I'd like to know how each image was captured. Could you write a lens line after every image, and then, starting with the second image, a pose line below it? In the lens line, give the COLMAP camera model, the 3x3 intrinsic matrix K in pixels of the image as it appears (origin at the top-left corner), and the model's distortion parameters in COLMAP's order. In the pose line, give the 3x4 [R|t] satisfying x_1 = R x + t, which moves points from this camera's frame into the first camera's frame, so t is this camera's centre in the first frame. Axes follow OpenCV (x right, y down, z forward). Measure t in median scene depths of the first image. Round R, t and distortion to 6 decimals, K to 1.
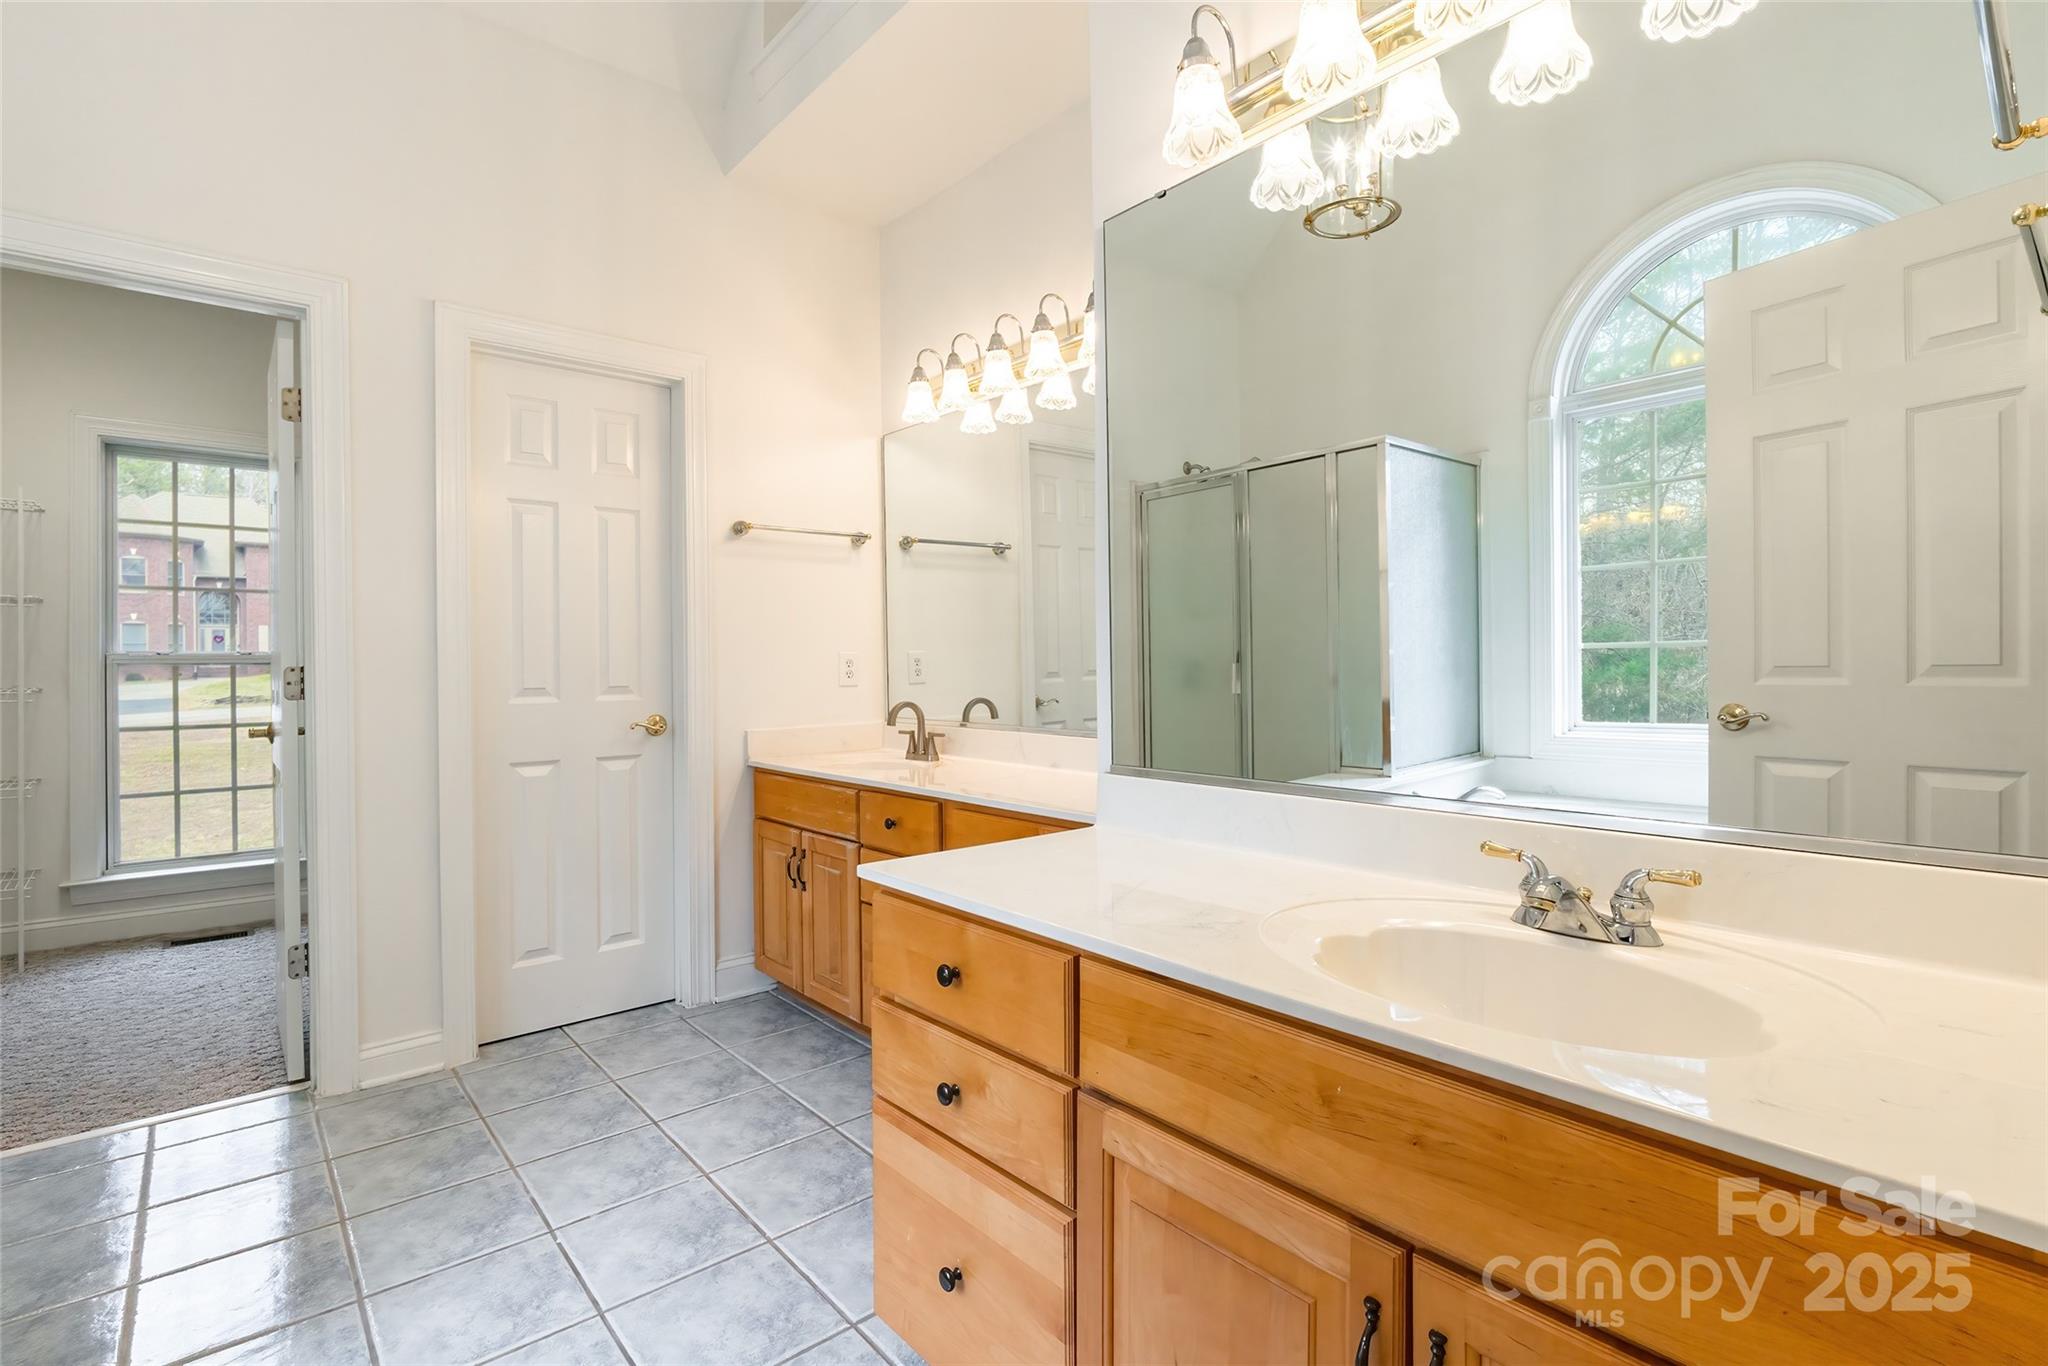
lens RADIAL K [[917.0, 0, 1025.1], [0, 917.0, 677.3], [0, 0, 1]] dist [-0.009833, -0.000056]
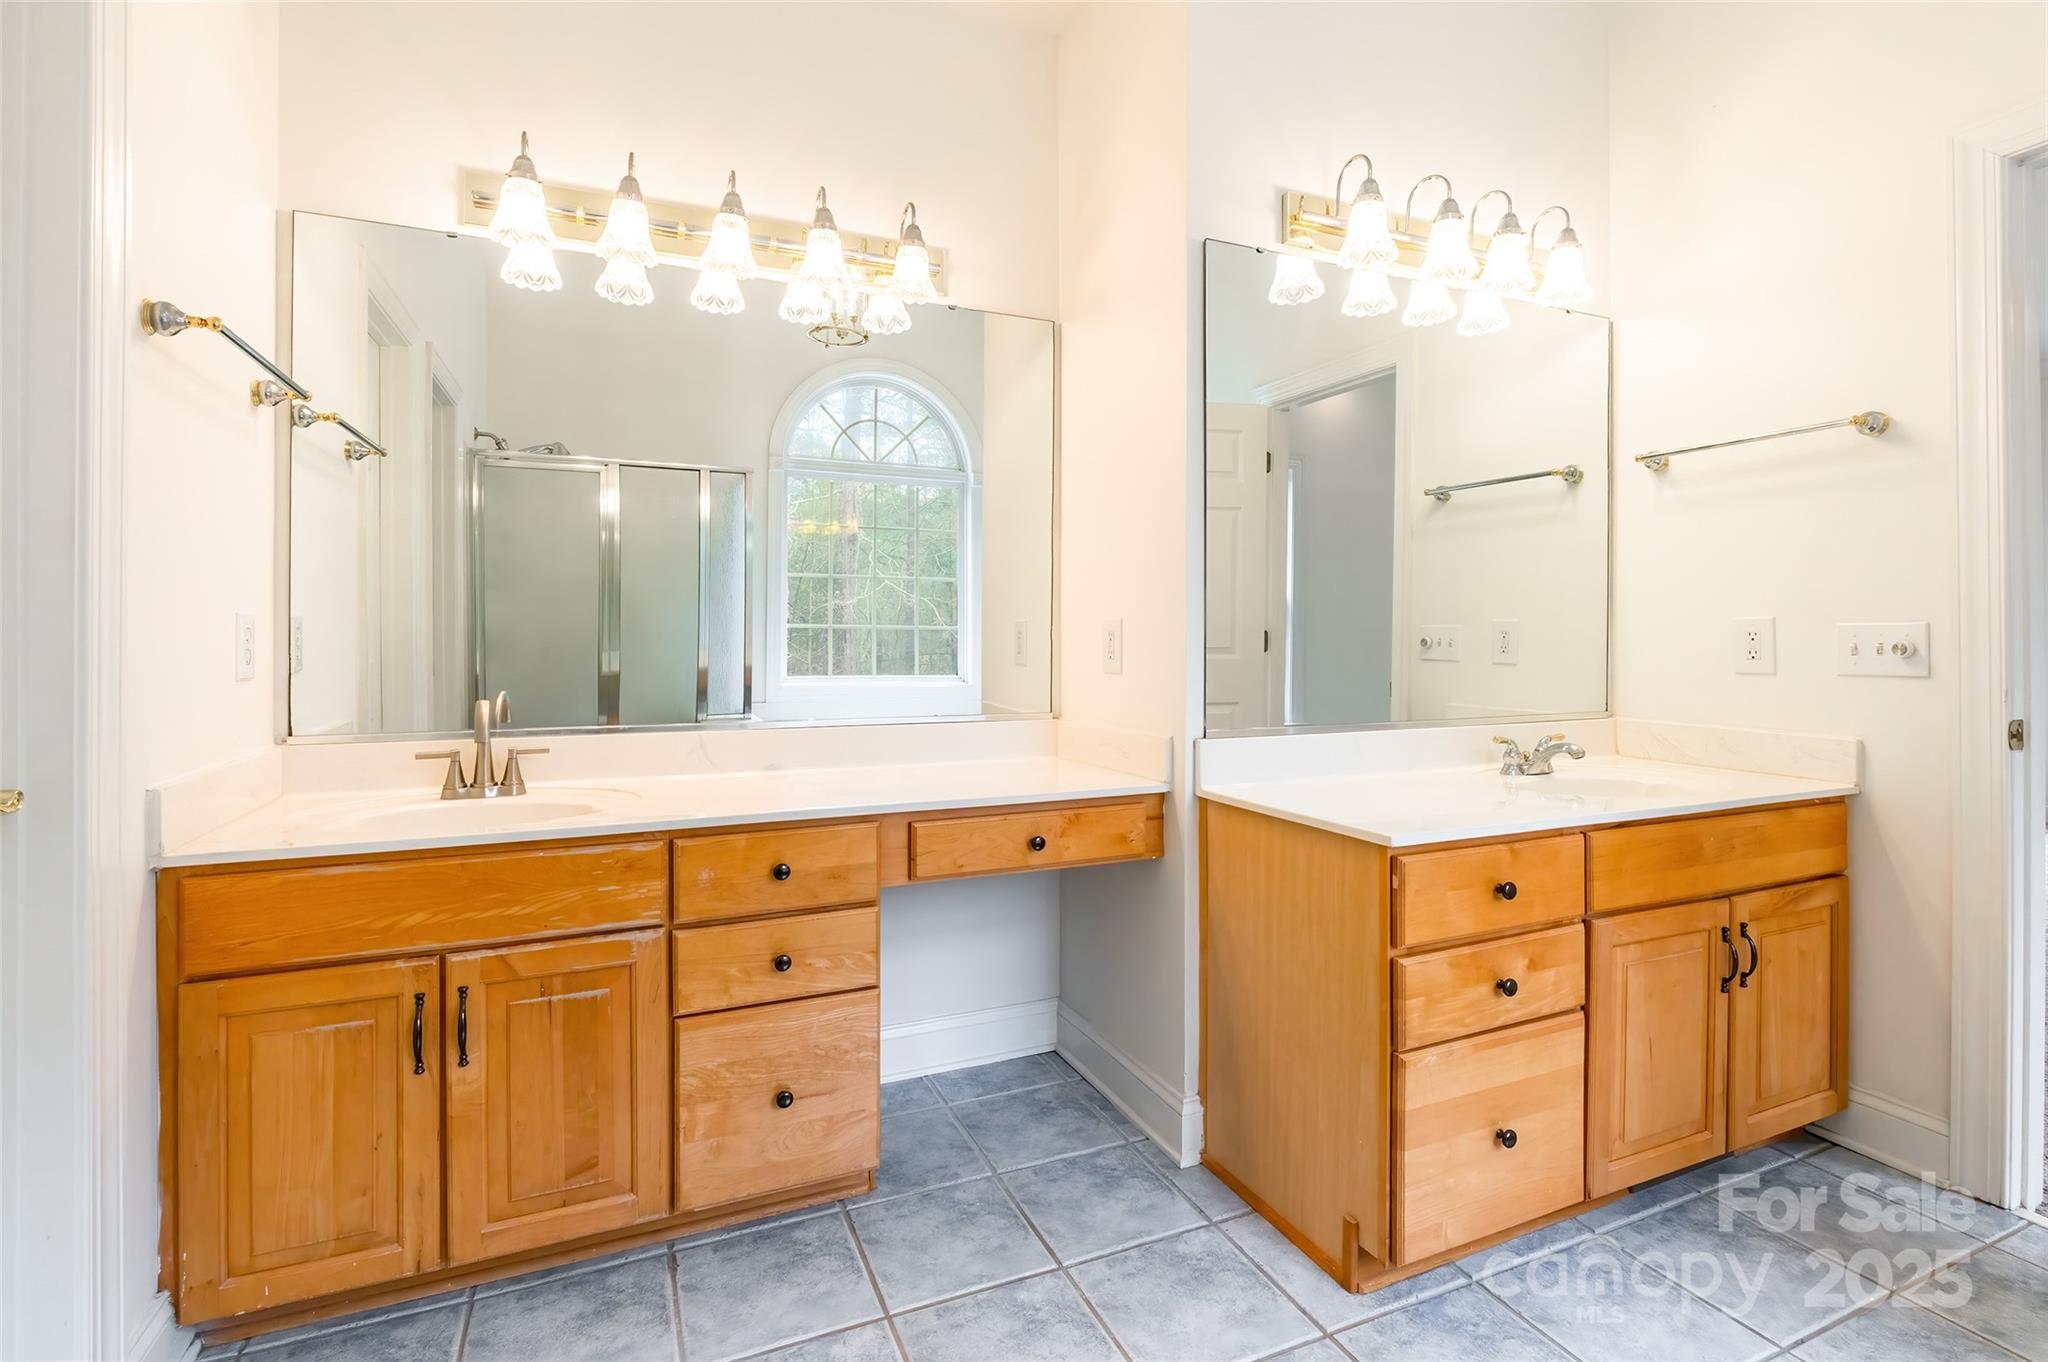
lens RADIAL K [[949.5, 0, 1022.4], [0, 949.5, 643.5], [0, 0, 1]] dist [-0.007548, -0.000327]
pose [[0.317090, 0.003149, 0.948390, -0.787302], [0.007276, 0.999957, -0.005753, -0.004724], [-0.948368, 0.008725, 0.317053, 0.626438]]
